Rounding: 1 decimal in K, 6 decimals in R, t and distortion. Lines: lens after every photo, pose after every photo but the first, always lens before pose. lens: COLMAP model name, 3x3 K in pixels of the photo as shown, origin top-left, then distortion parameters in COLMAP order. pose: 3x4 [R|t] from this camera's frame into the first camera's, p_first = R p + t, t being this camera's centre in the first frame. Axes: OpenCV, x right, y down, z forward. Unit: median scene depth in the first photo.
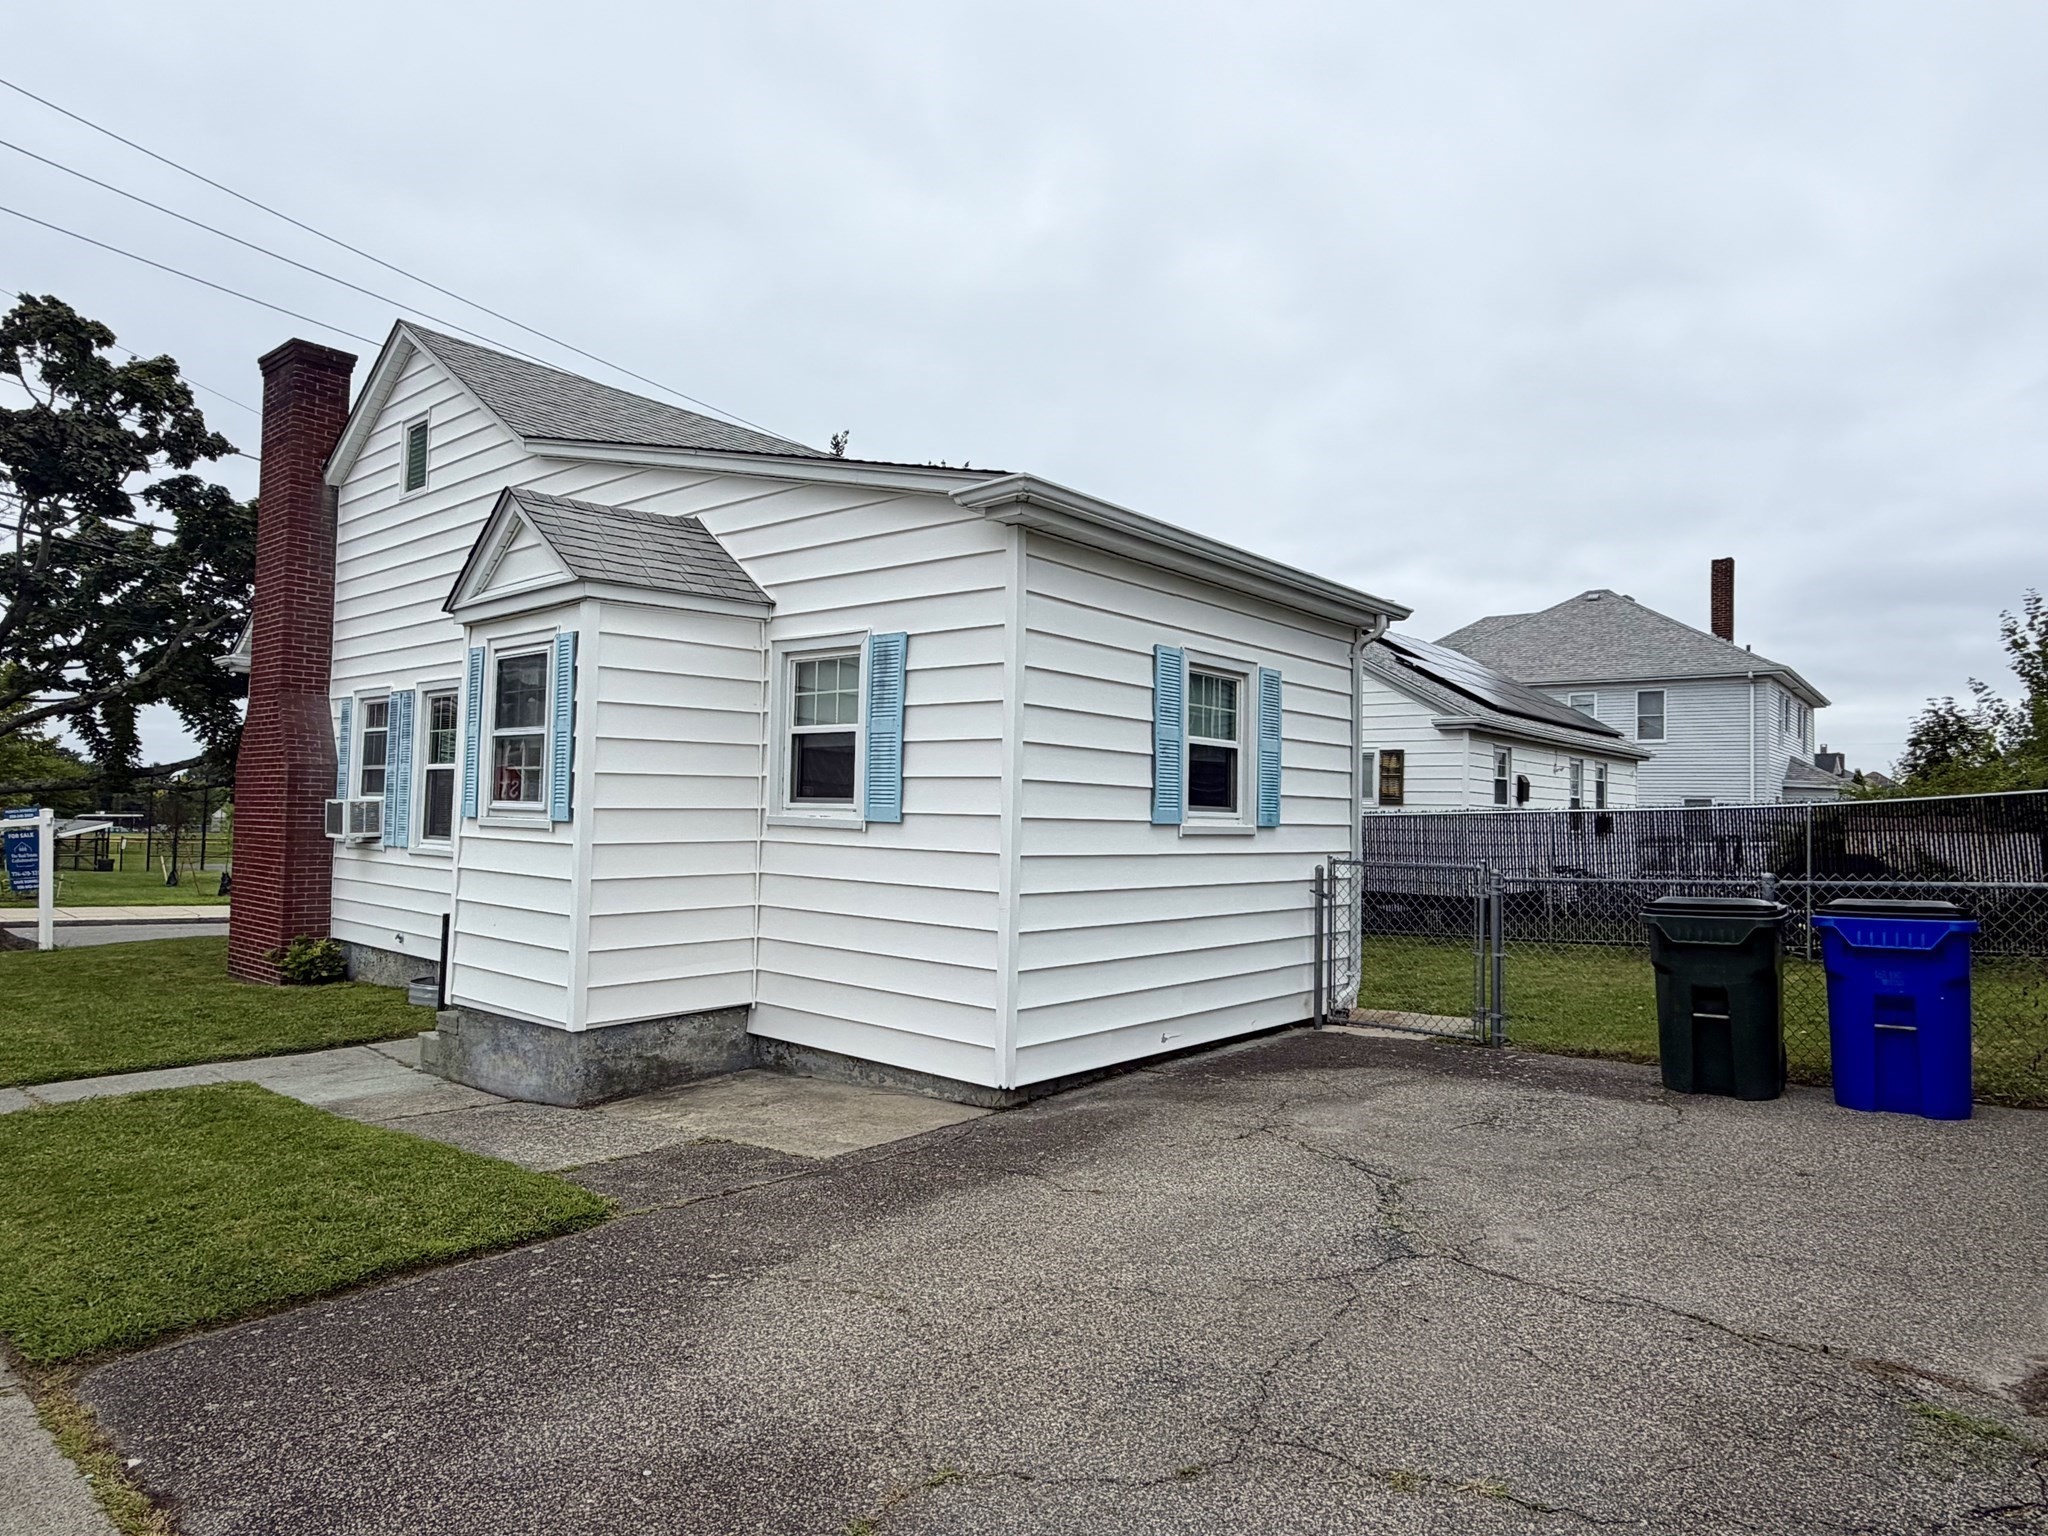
lens RADIAL K [[1205.9, 0, 1014.3], [0, 1205.9, 766.1], [0, 0, 1]] dist [-0.004192, 0.009684]
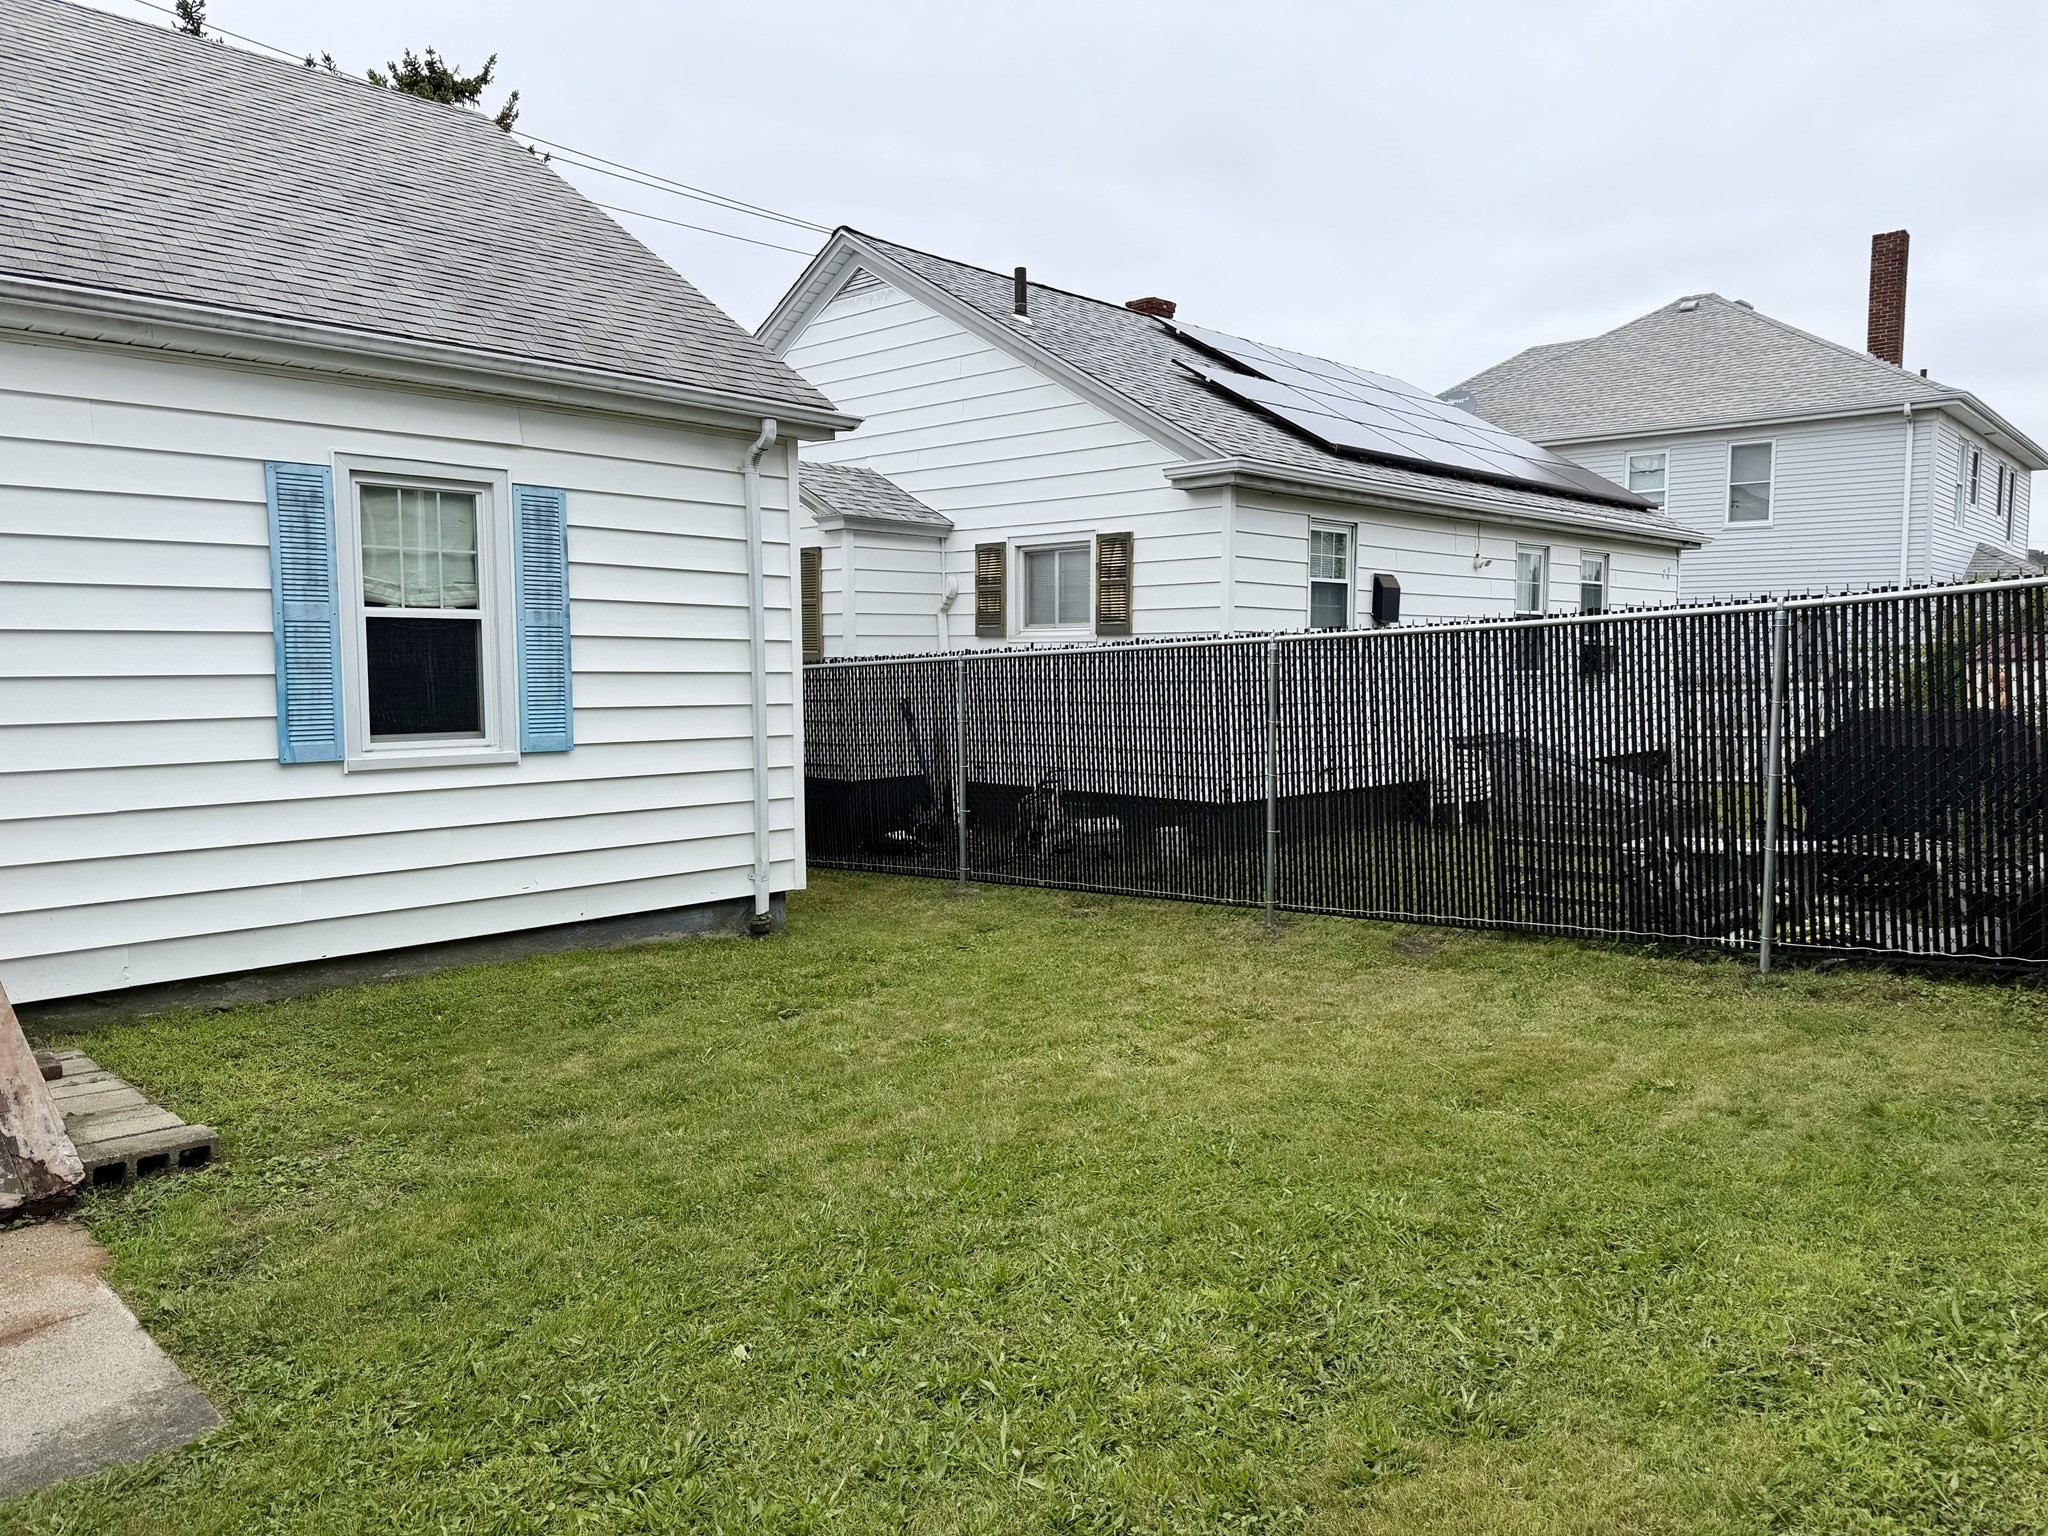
lens RADIAL K [[1436.5, 0, 1054.0], [0, 1436.5, 789.9], [0, 0, 1]] dist [0.064464, -0.078186]
pose [[0.999211, -0.026135, -0.029896, 0.505532], [0.029706, 0.991583, 0.126018, 0.030966], [0.026351, -0.126807, 0.991577, 0.592537]]
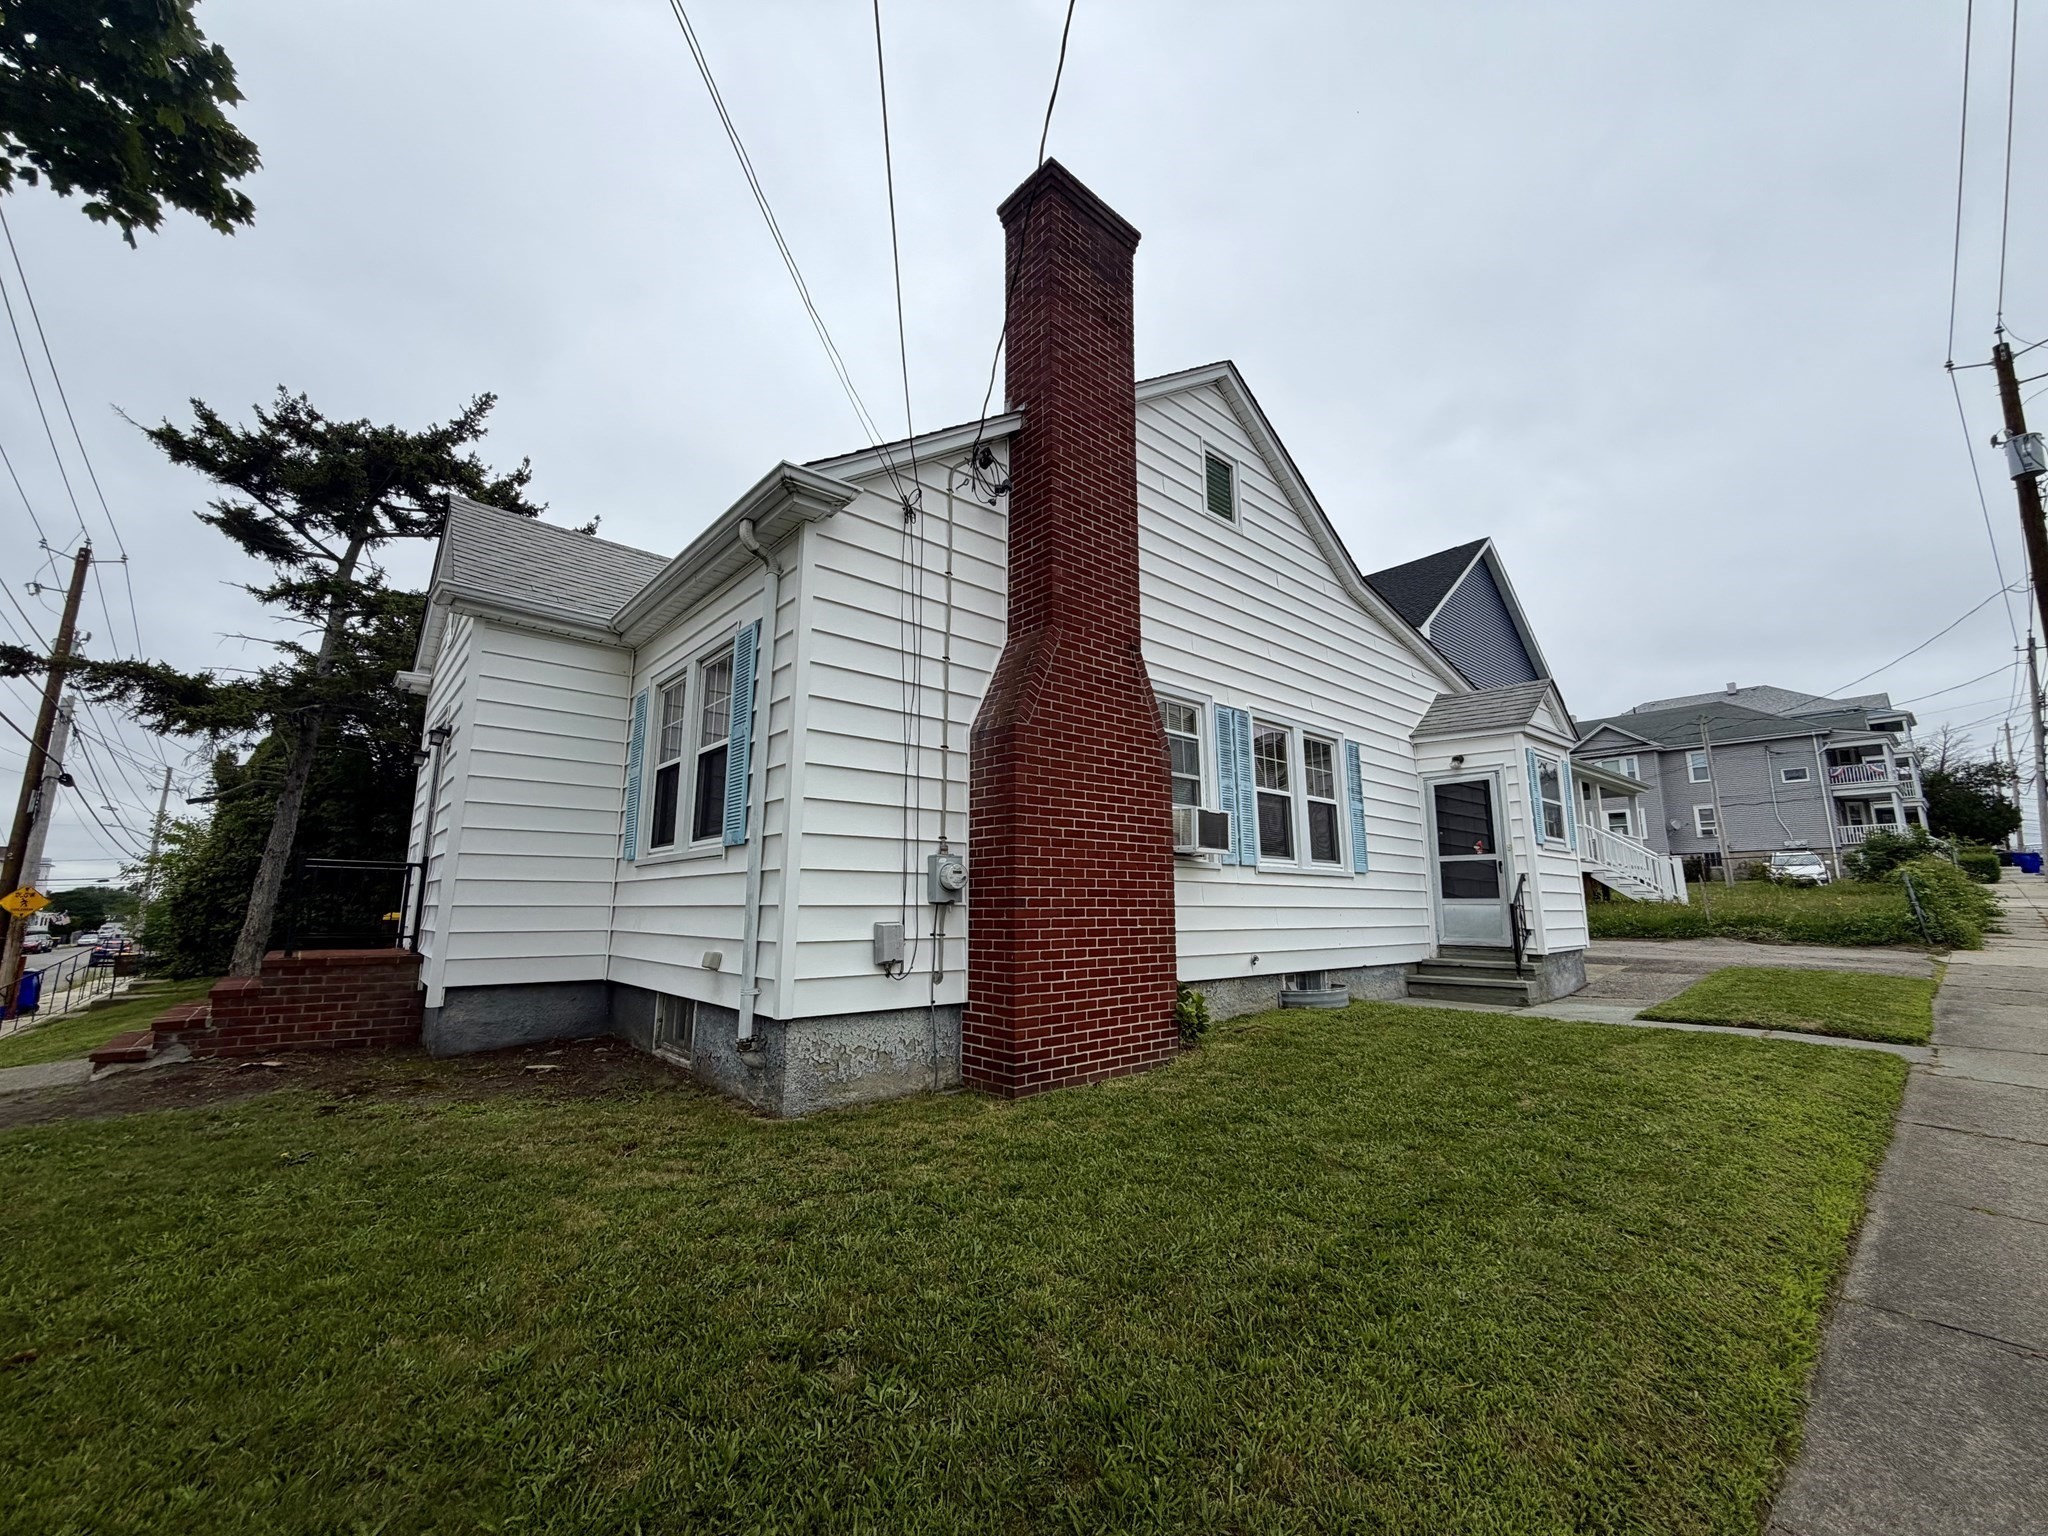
lens RADIAL K [[820.7, 0, 1019.1], [0, 820.7, 763.4], [0, 0, 1]] dist [0.001182, -0.000786]
pose [[0.131661, 0.150595, 0.979789, -1.148794], [-0.038638, 0.988422, -0.146730, 0.086466], [-0.990541, -0.018538, 0.135956, 1.048045]]
